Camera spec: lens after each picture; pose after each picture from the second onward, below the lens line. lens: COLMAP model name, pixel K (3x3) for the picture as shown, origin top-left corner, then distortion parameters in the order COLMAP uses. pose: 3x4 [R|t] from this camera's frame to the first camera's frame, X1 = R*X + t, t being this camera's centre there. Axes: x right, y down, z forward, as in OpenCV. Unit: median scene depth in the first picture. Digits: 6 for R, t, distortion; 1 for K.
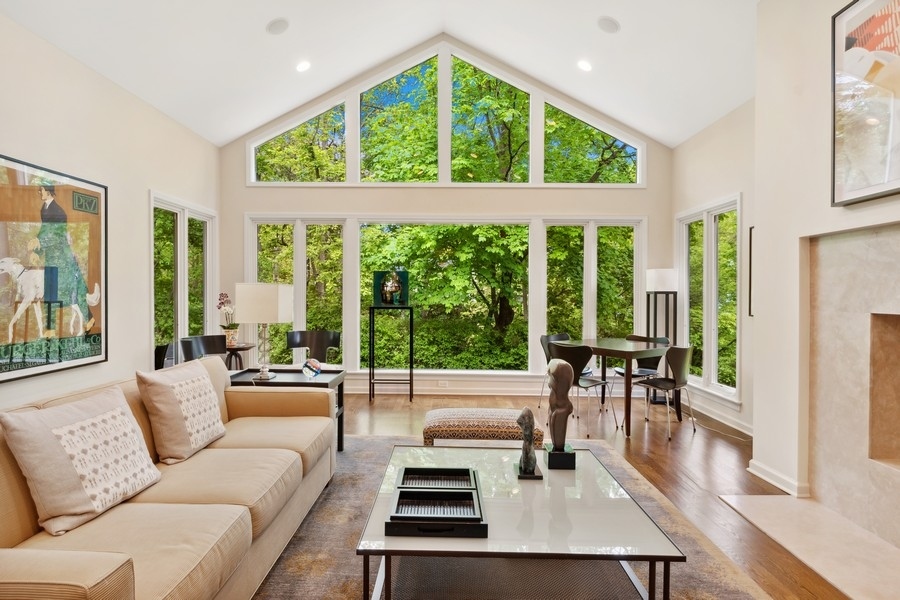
lens RADIAL K [[485.3, 0, 438.5], [0, 485.3, 296.4], [0, 0, 1]] dist [-0.022840, 0.001279]
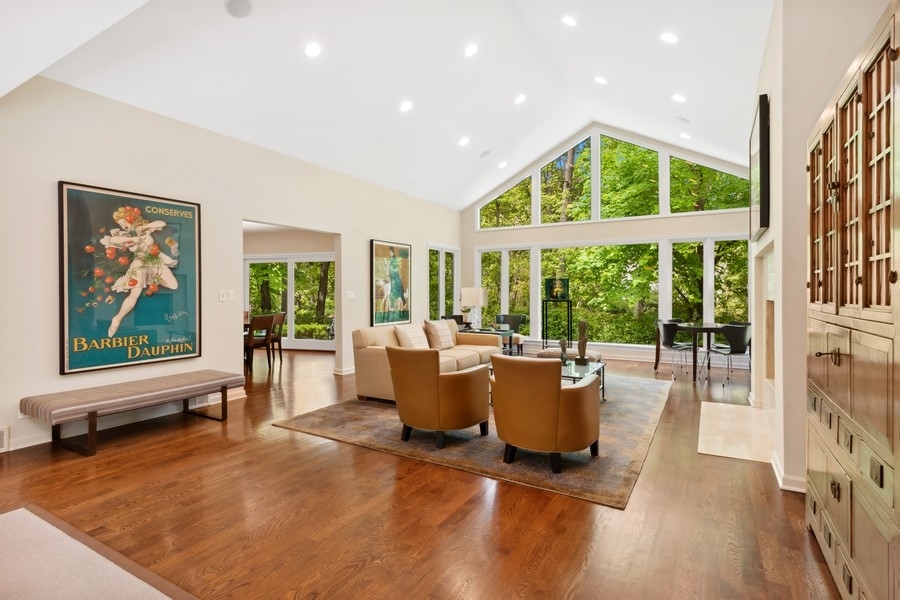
lens RADIAL K [[464.2, 0, 444.2], [0, 464.2, 292.3], [0, 0, 1]] dist [0.004673, -0.000786]
pose [[0.877052, -0.004629, -0.480374, 0.304961], [0.001274, 0.999972, -0.007309, 0.004188], [0.480394, 0.005798, 0.877033, -0.519575]]
